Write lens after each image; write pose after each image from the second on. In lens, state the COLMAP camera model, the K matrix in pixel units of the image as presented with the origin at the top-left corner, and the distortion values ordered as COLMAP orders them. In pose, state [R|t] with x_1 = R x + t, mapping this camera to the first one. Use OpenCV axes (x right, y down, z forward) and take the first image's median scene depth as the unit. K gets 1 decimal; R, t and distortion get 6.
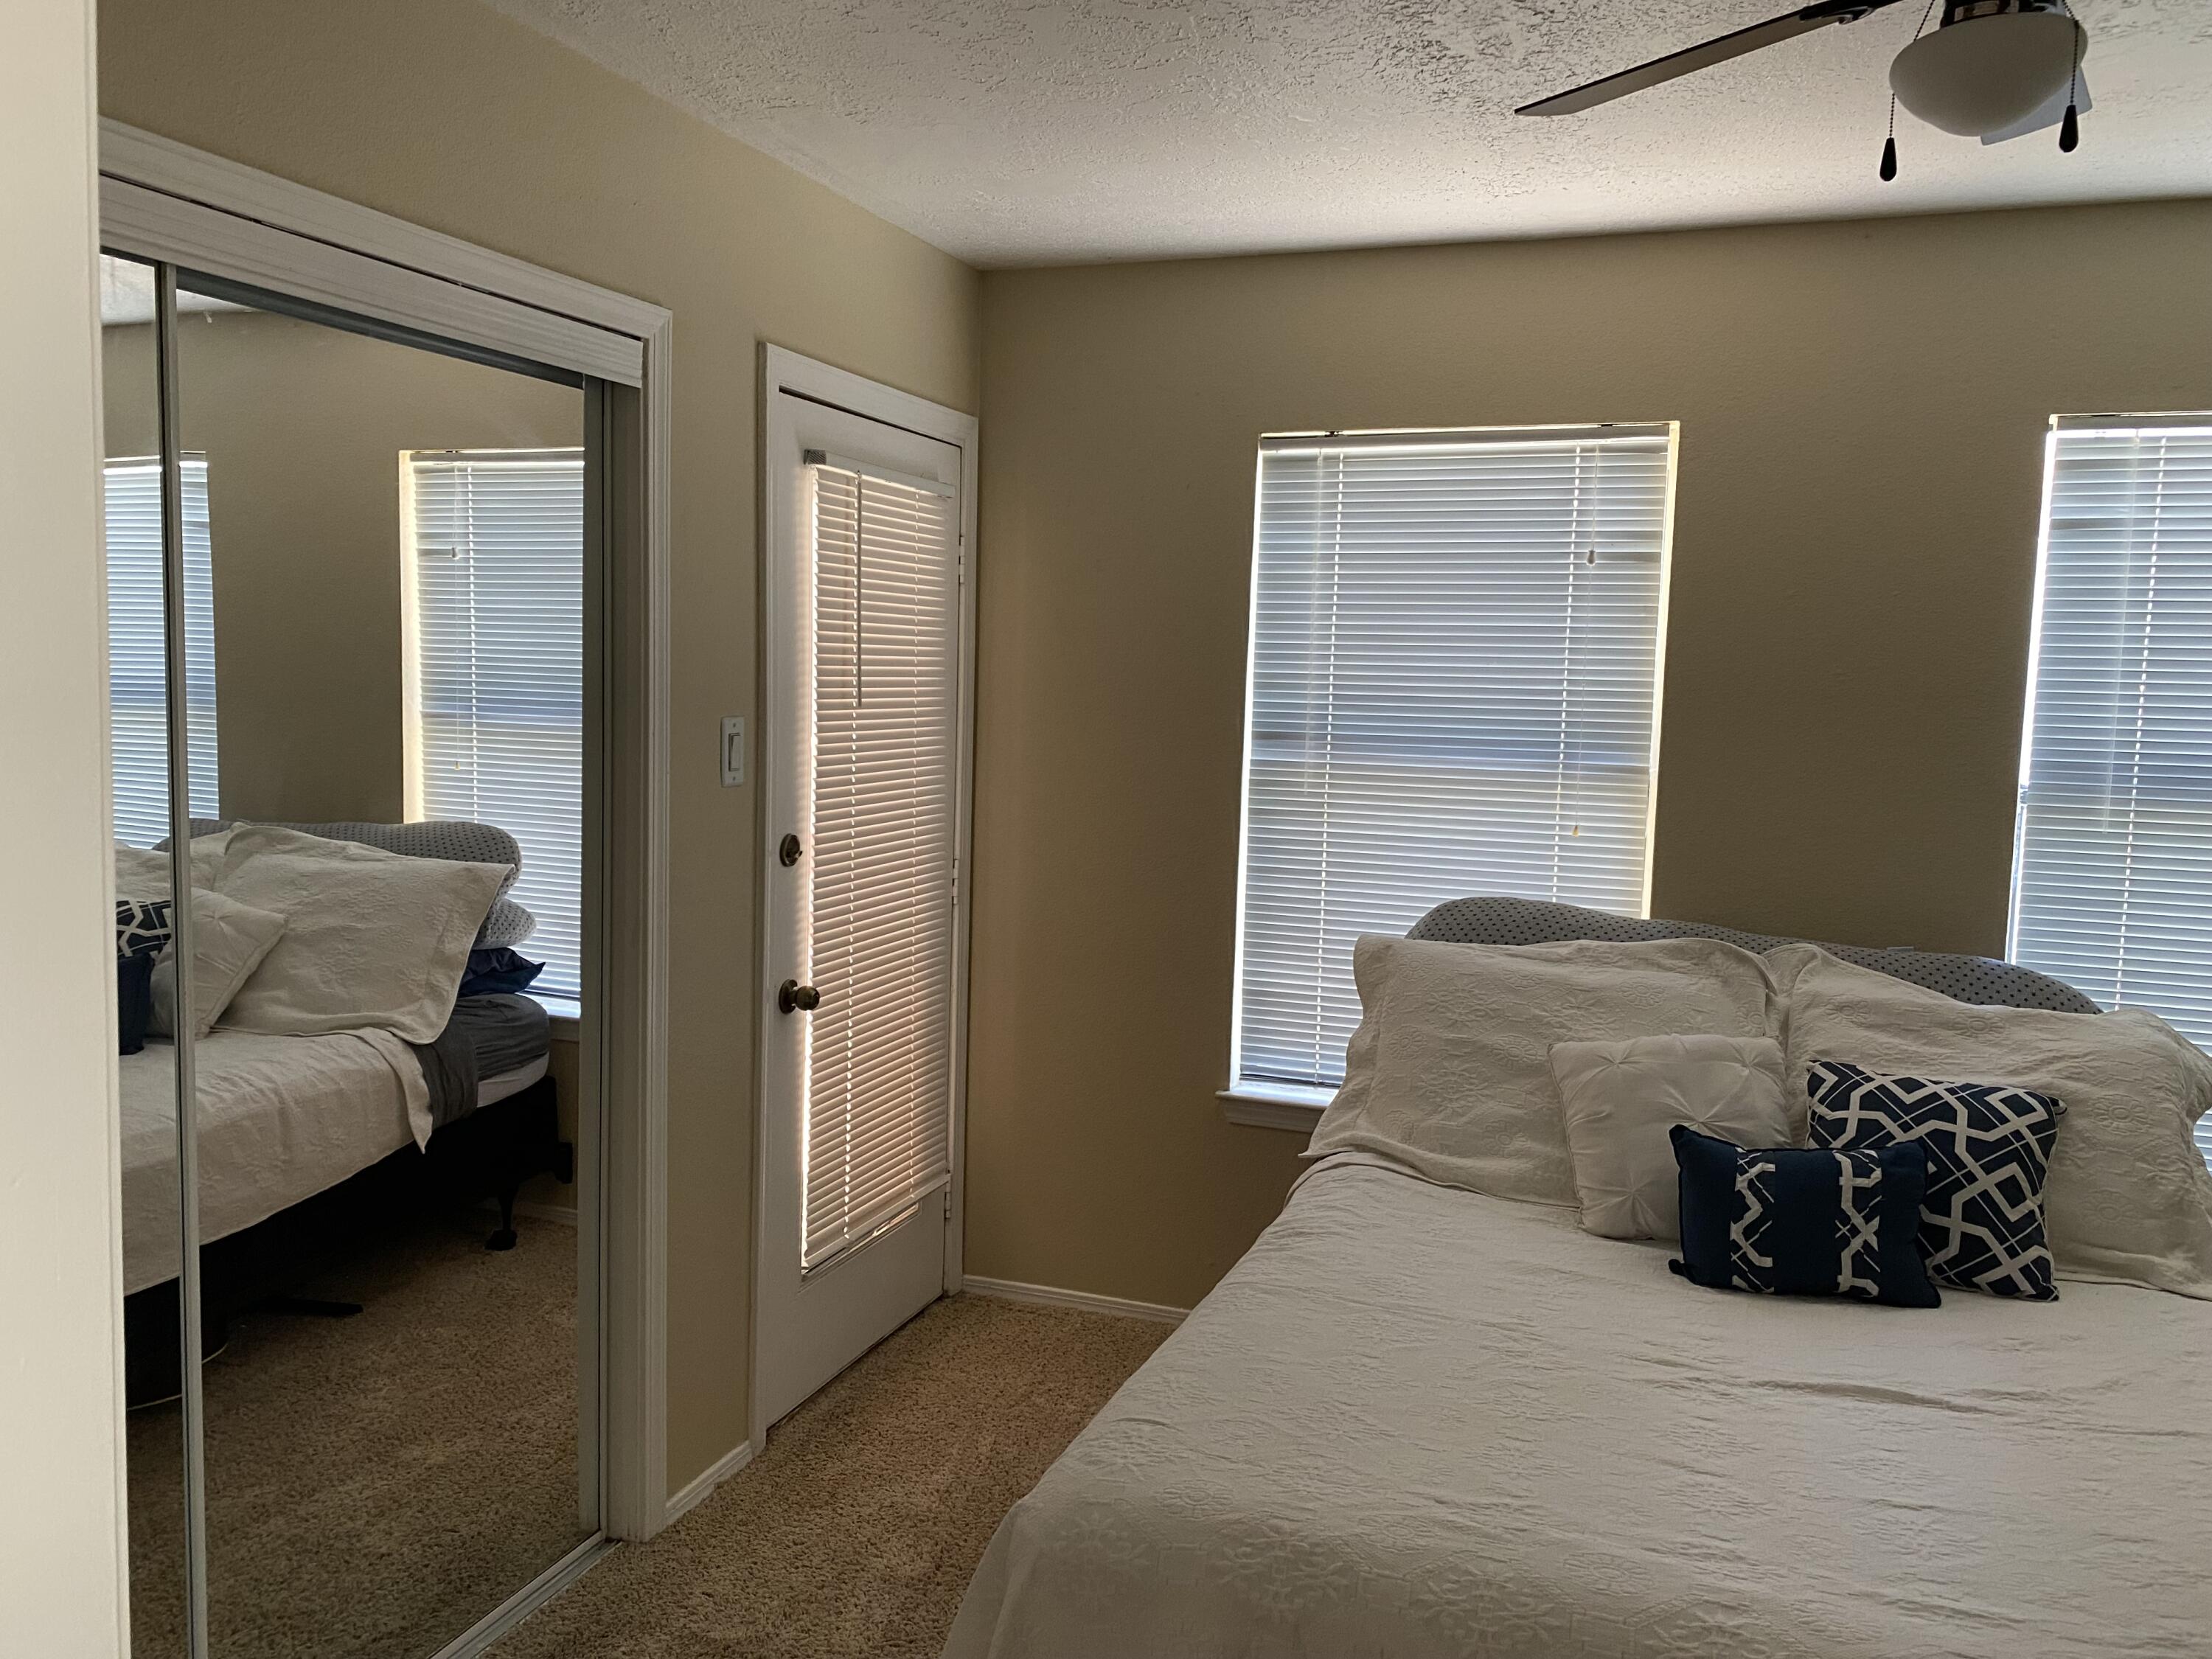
lens RADIAL K [[1687.8, 0, 1109.6], [0, 1687.8, 782.5], [0, 0, 1]] dist [0.062964, -0.059696]
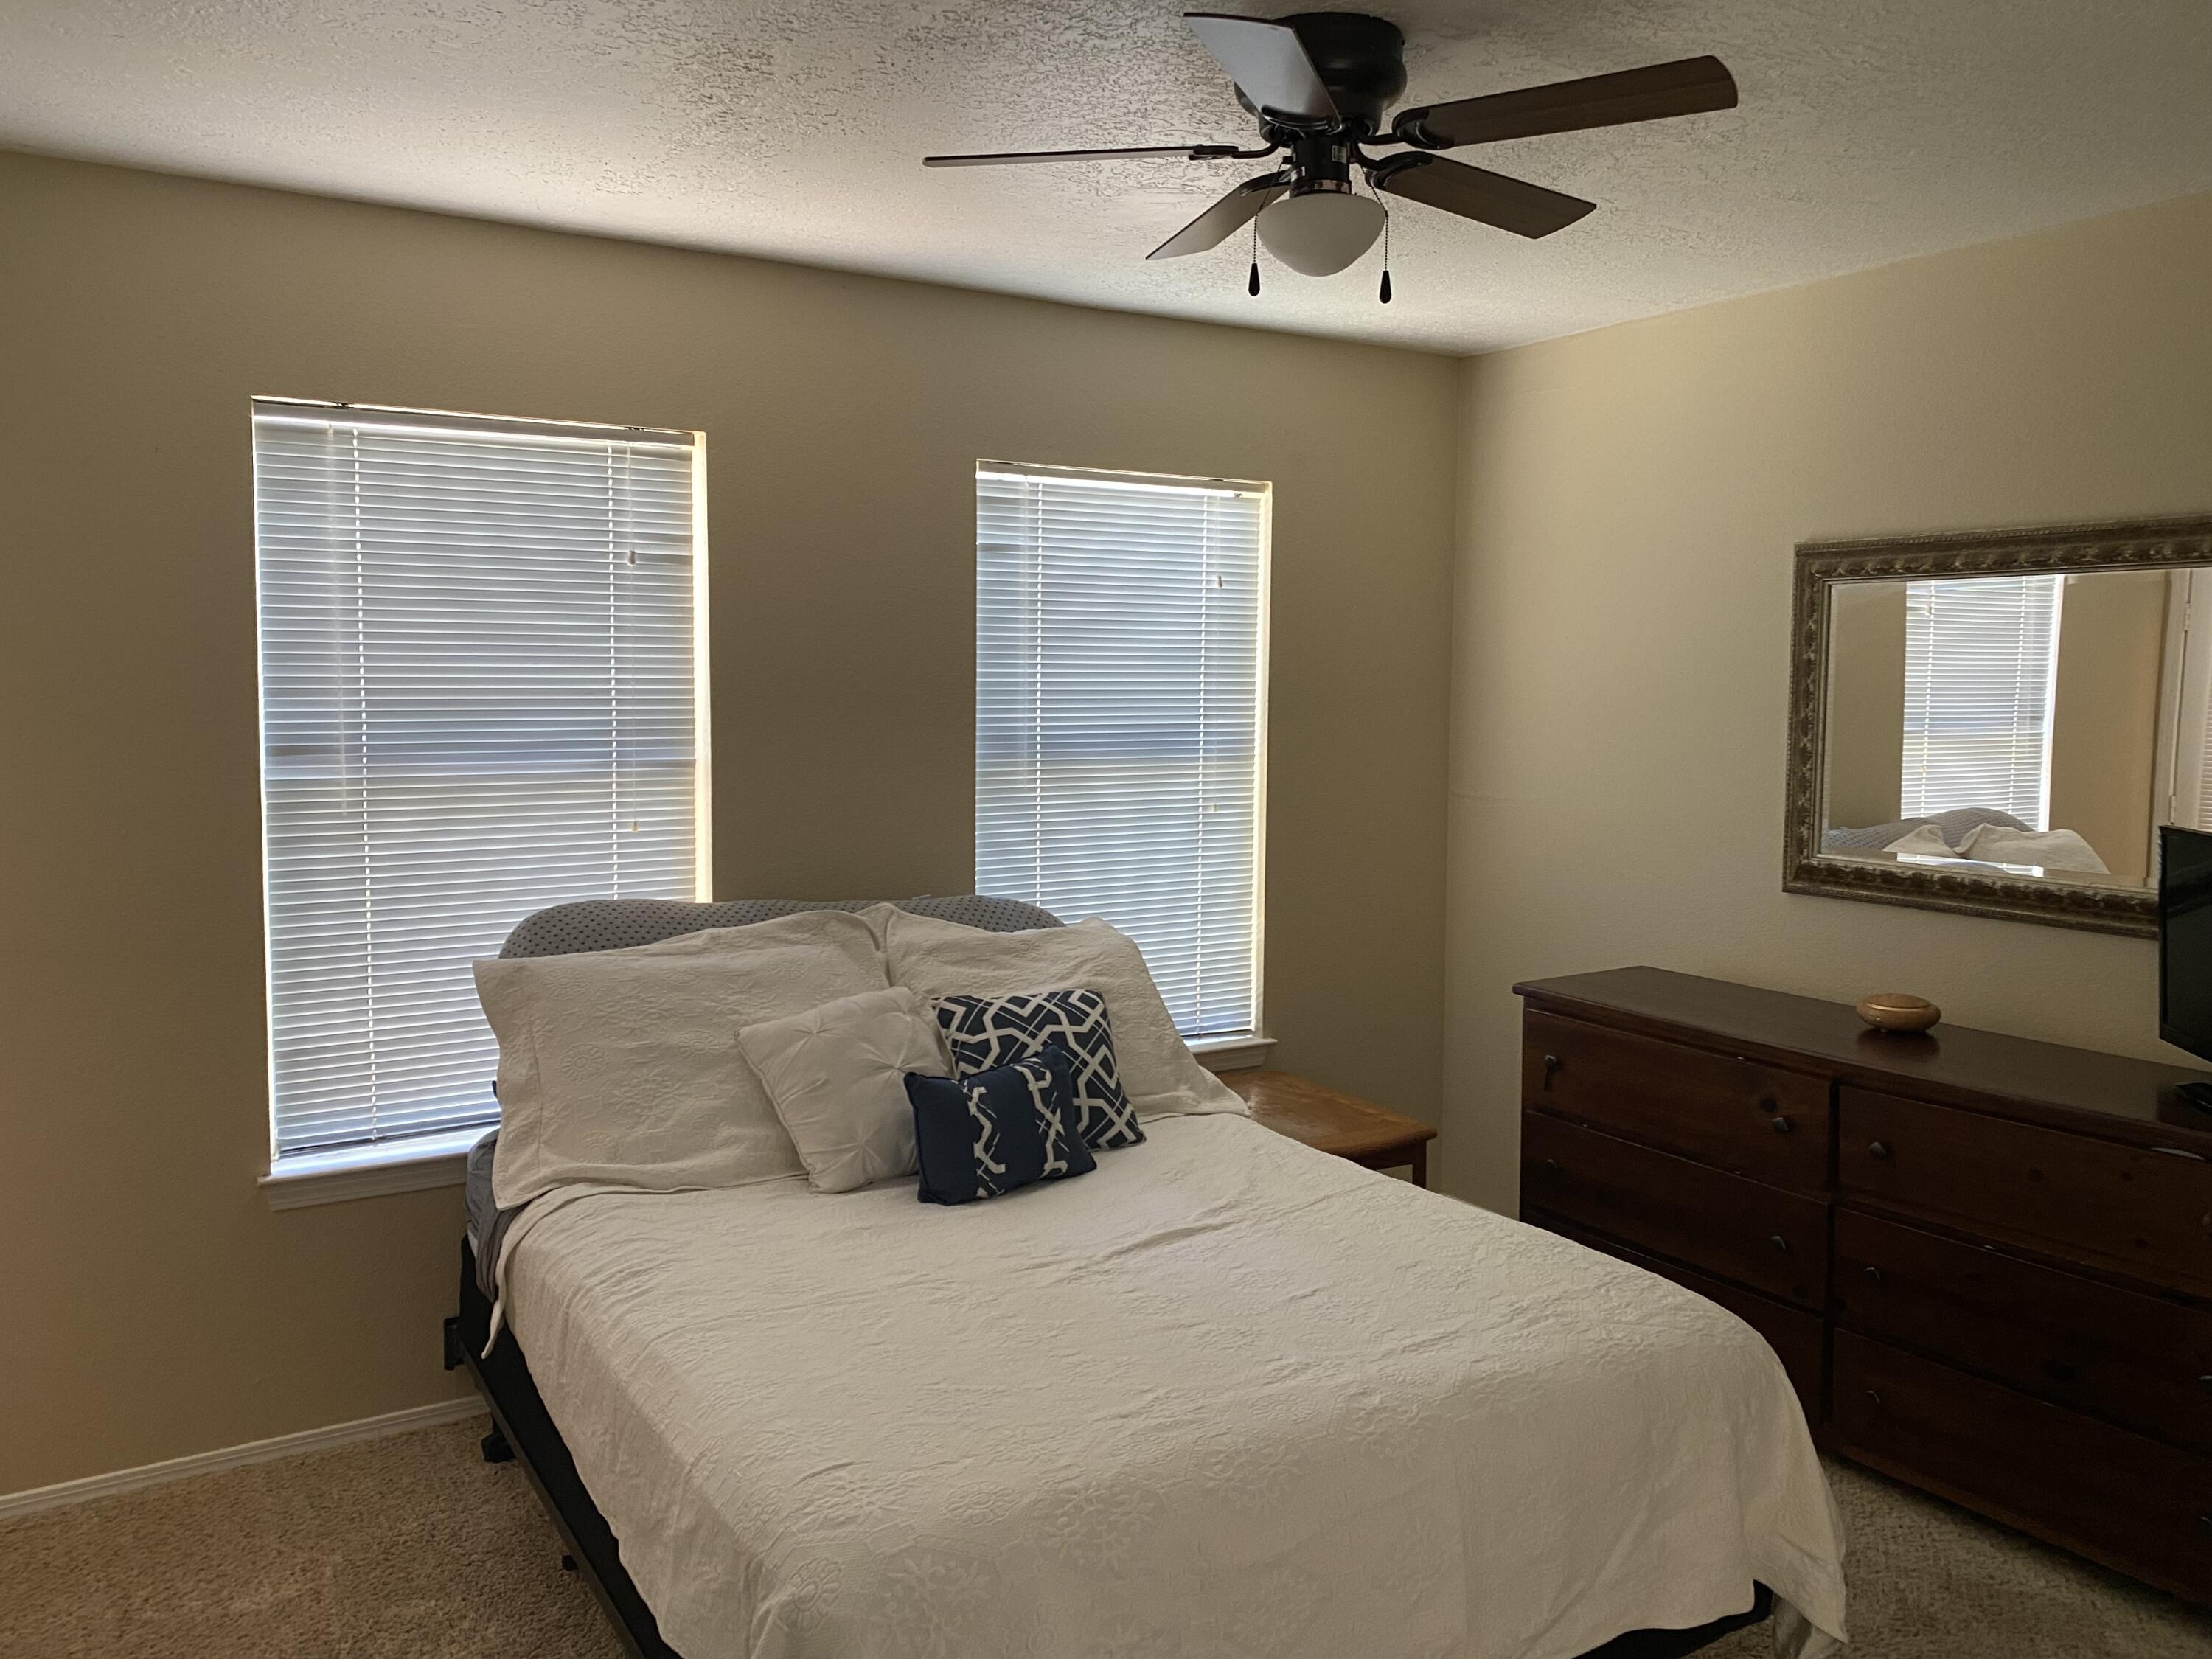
lens RADIAL K [[1687.8, 0, 1048.9], [0, 1687.8, 770.7], [0, 0, 1]] dist [0.062964, -0.059696]
pose [[0.622910, -0.069097, 0.779236, -0.411170], [0.065953, 0.997184, 0.035700, -0.028289], [-0.779508, 0.029155, 0.625713, 0.194635]]
